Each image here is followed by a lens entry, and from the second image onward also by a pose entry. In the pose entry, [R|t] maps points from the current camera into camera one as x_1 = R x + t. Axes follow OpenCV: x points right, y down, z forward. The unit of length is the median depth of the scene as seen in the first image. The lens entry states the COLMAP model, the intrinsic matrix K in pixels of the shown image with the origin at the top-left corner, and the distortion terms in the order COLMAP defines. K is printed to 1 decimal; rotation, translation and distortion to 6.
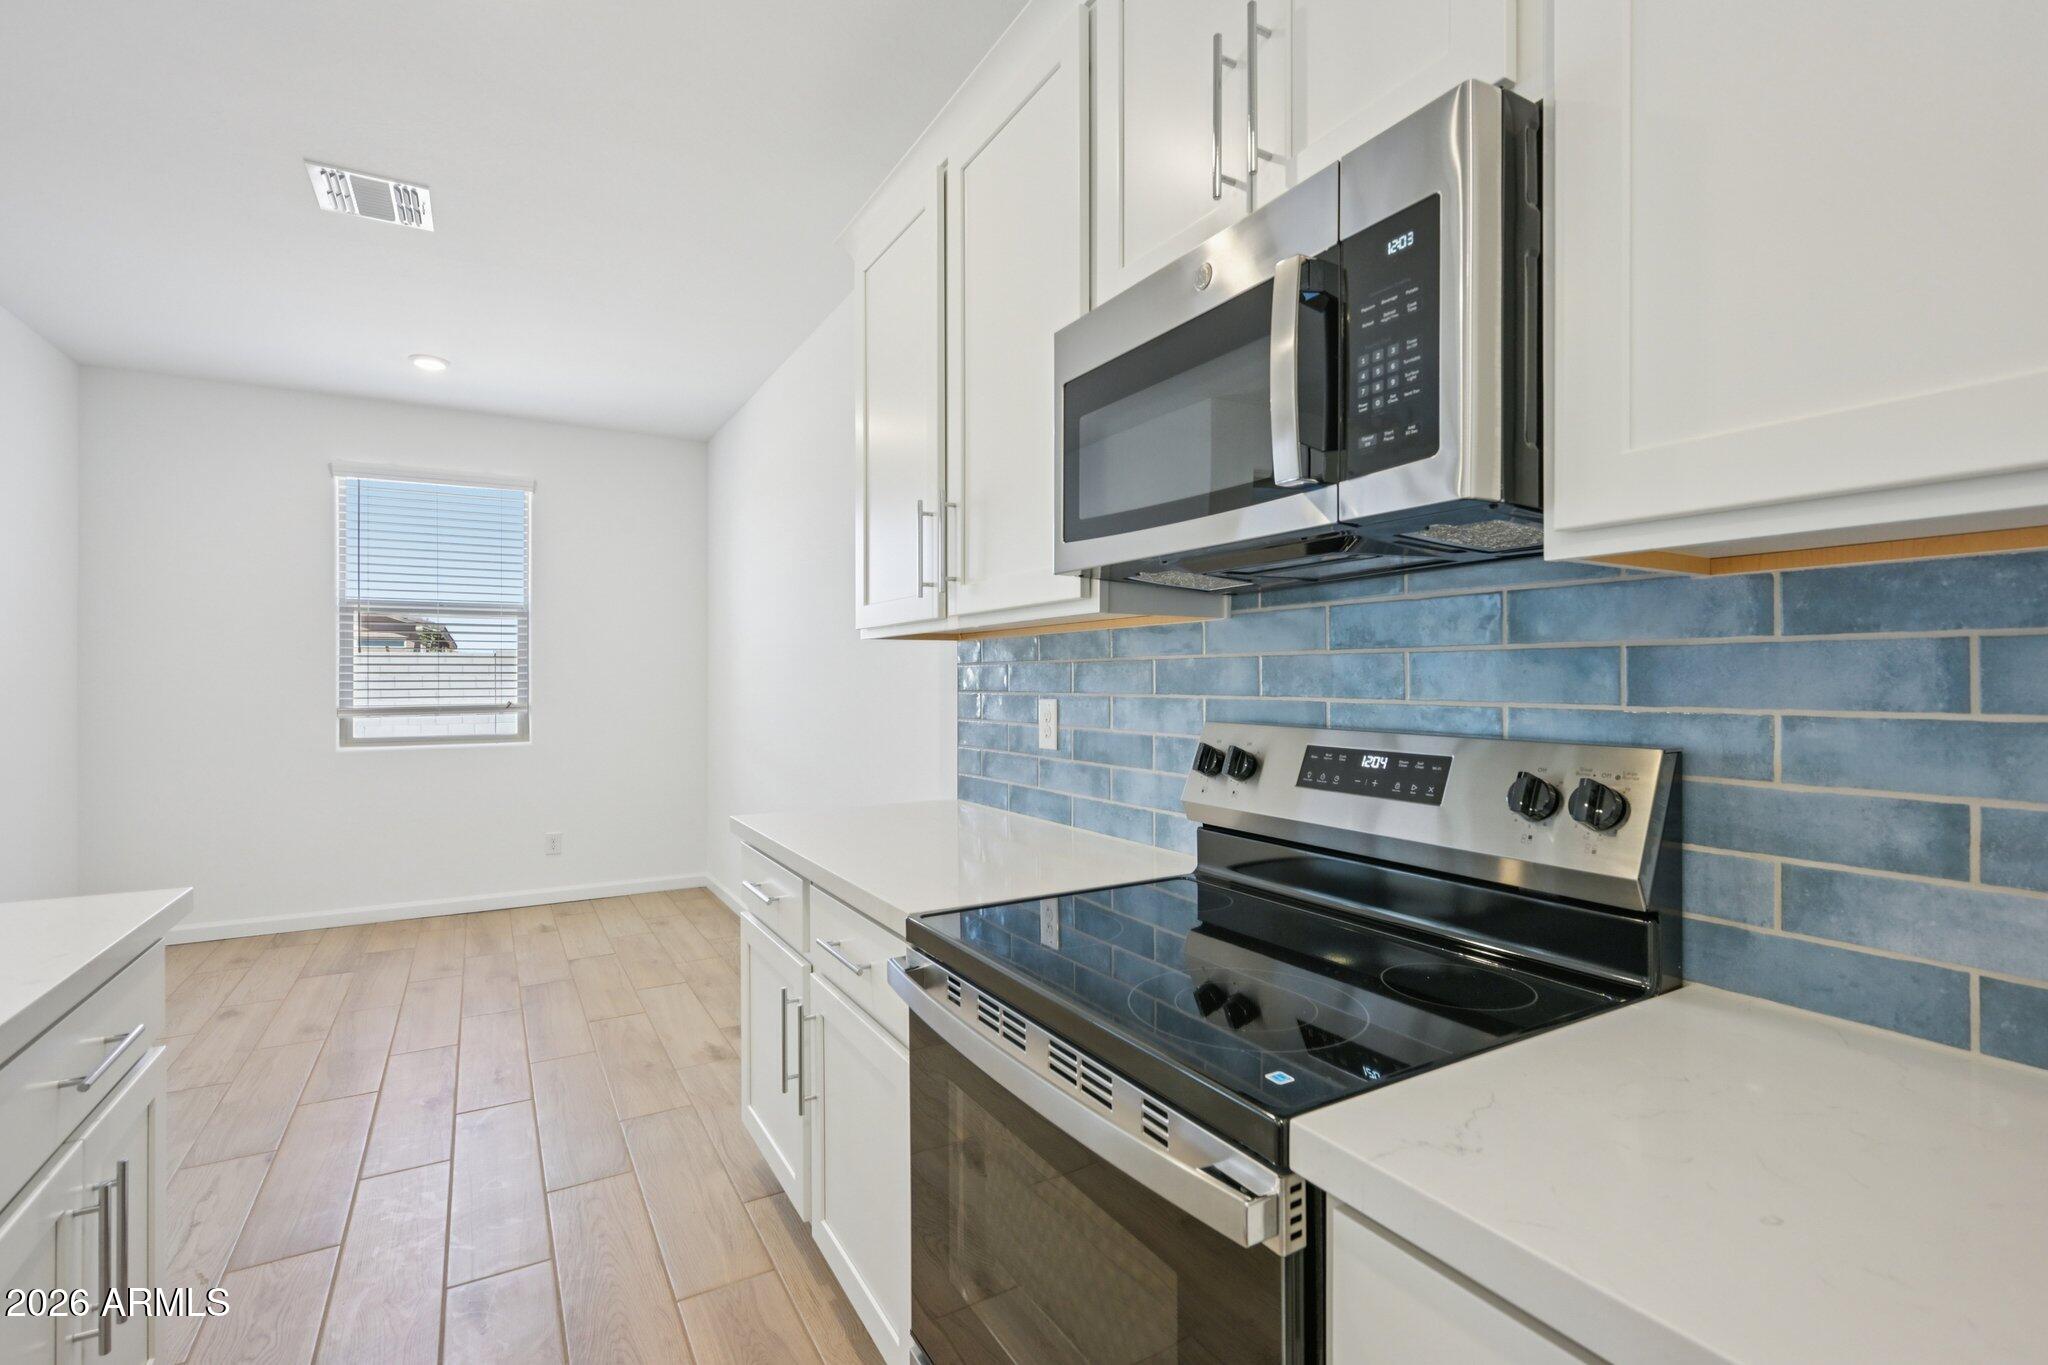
lens RADIAL K [[929.5, 0, 1019.0], [0, 929.5, 678.9], [0, 0, 1]] dist [0.000901, 0.000315]
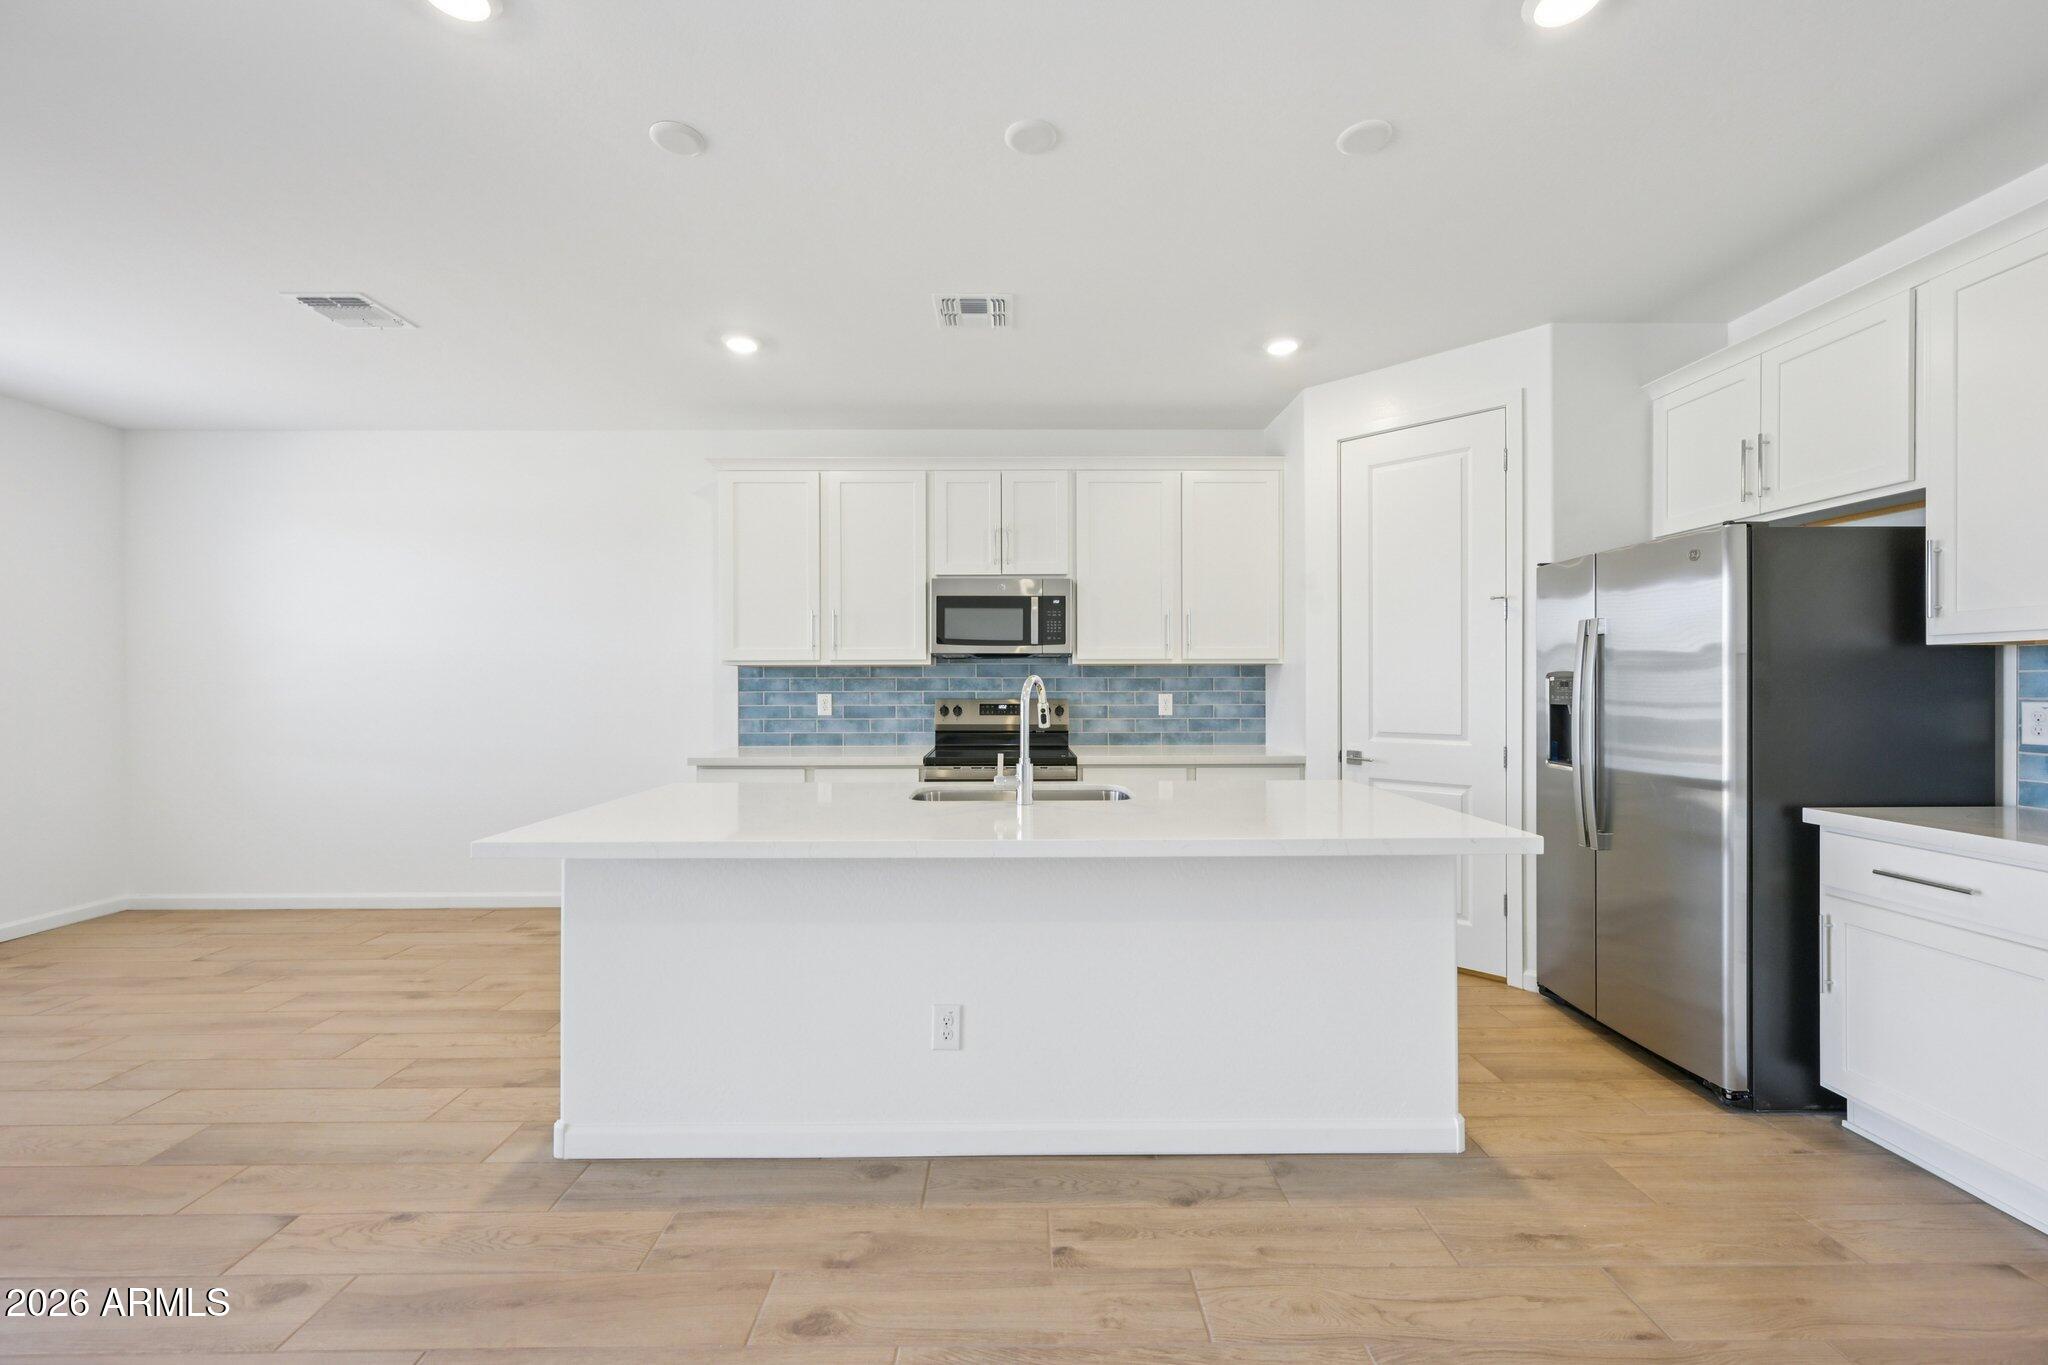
lens RADIAL K [[814.4, 0, 1021.4], [0, 814.4, 683.1], [0, 0, 1]] dist [0.000657, 0.000084]
pose [[0.491289, 0.000293, 0.870996, -1.446115], [0.000156, 1.000000, -0.000424, -0.004551], [-0.870996, 0.000344, 0.491289, -0.422191]]
